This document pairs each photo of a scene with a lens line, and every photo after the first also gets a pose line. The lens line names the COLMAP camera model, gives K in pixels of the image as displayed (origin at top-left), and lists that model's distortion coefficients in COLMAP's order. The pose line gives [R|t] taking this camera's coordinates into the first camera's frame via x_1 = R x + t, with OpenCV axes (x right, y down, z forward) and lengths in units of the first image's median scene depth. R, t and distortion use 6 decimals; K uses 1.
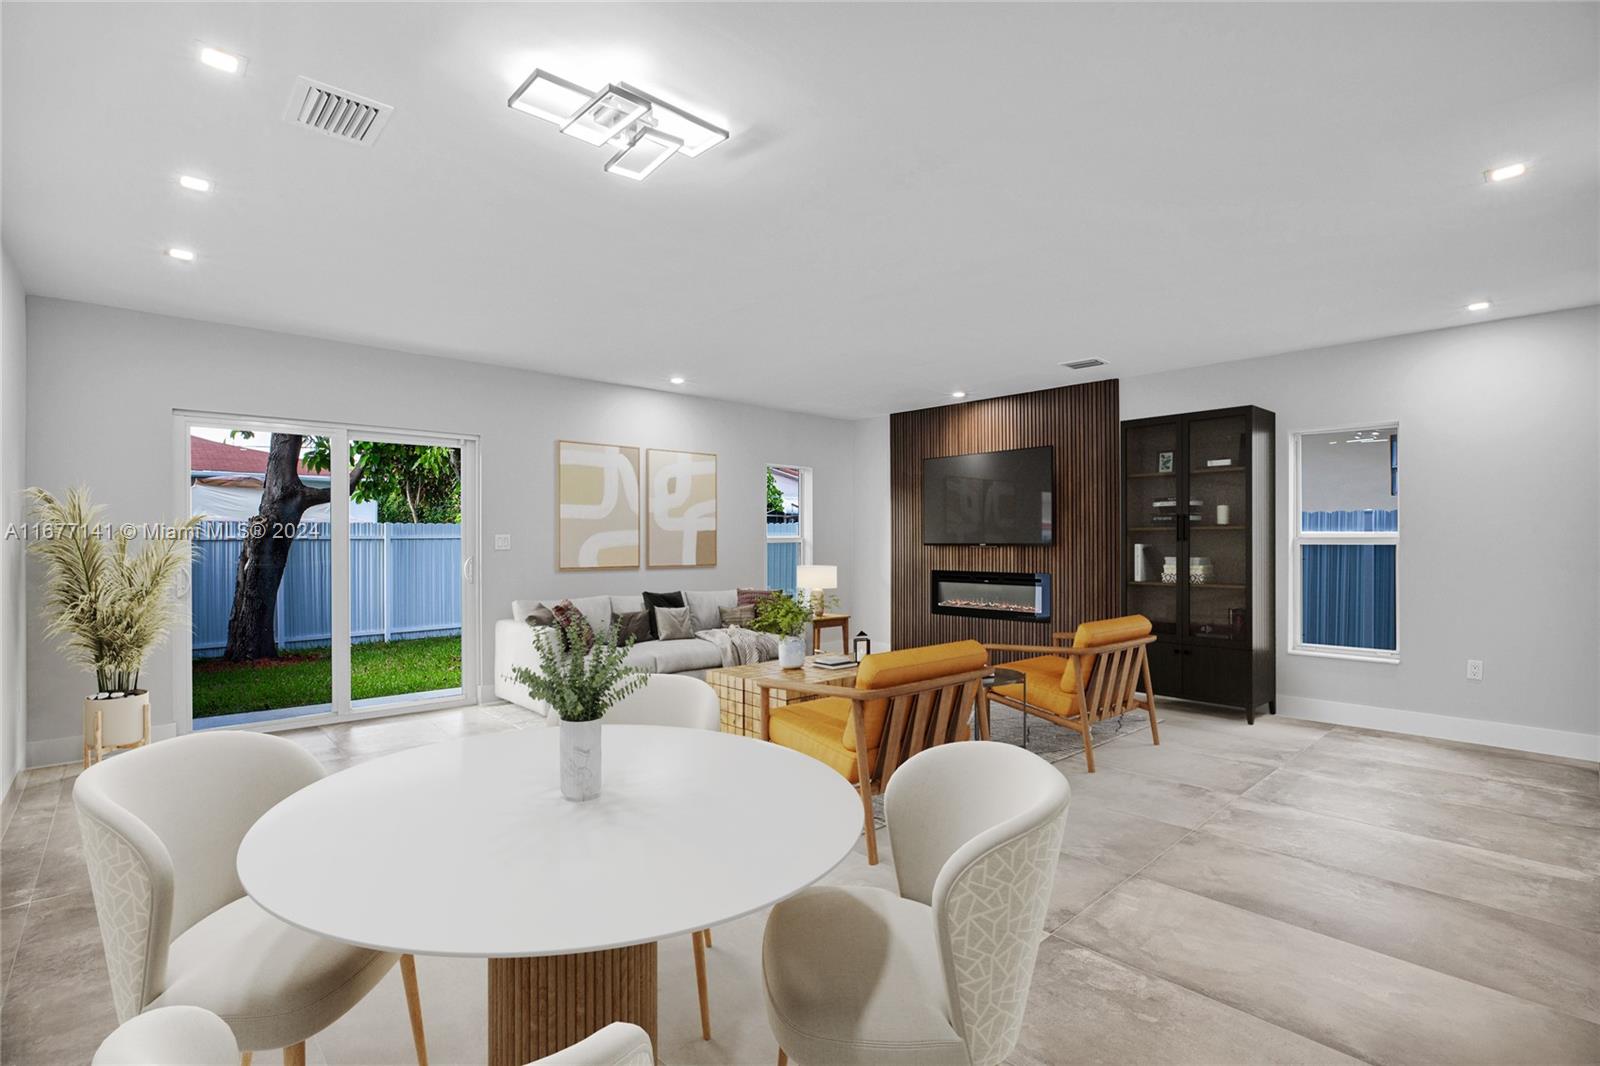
lens RADIAL K [[755.8, 0, 819.5], [0, 755.8, 536.5], [0, 0, 1]] dist [-0.046593, 0.013100]
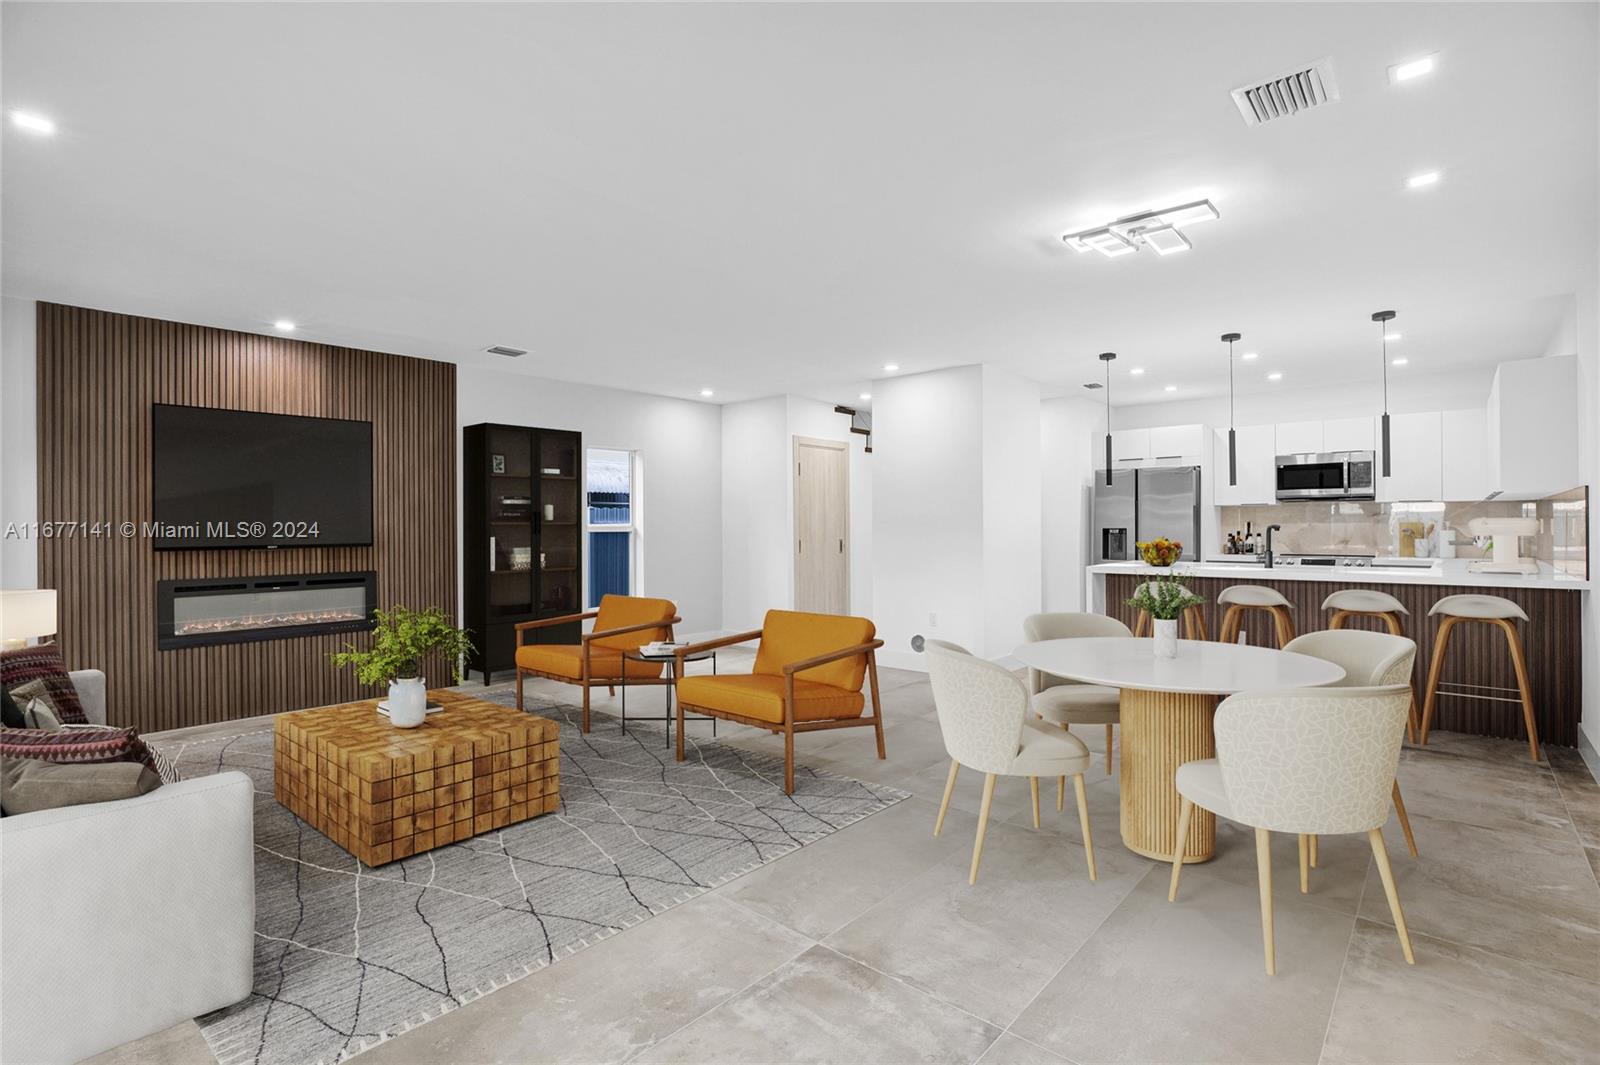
lens RADIAL K [[755.8, 0, 779.2], [0, 755.8, 520.0], [0, 0, 1]] dist [-0.046593, 0.013100]
pose [[-0.052375, 0.015761, 0.998503, -0.909170], [0.000390, 0.999876, -0.015762, 0.008172], [-0.998627, -0.000436, -0.052375, 0.974422]]
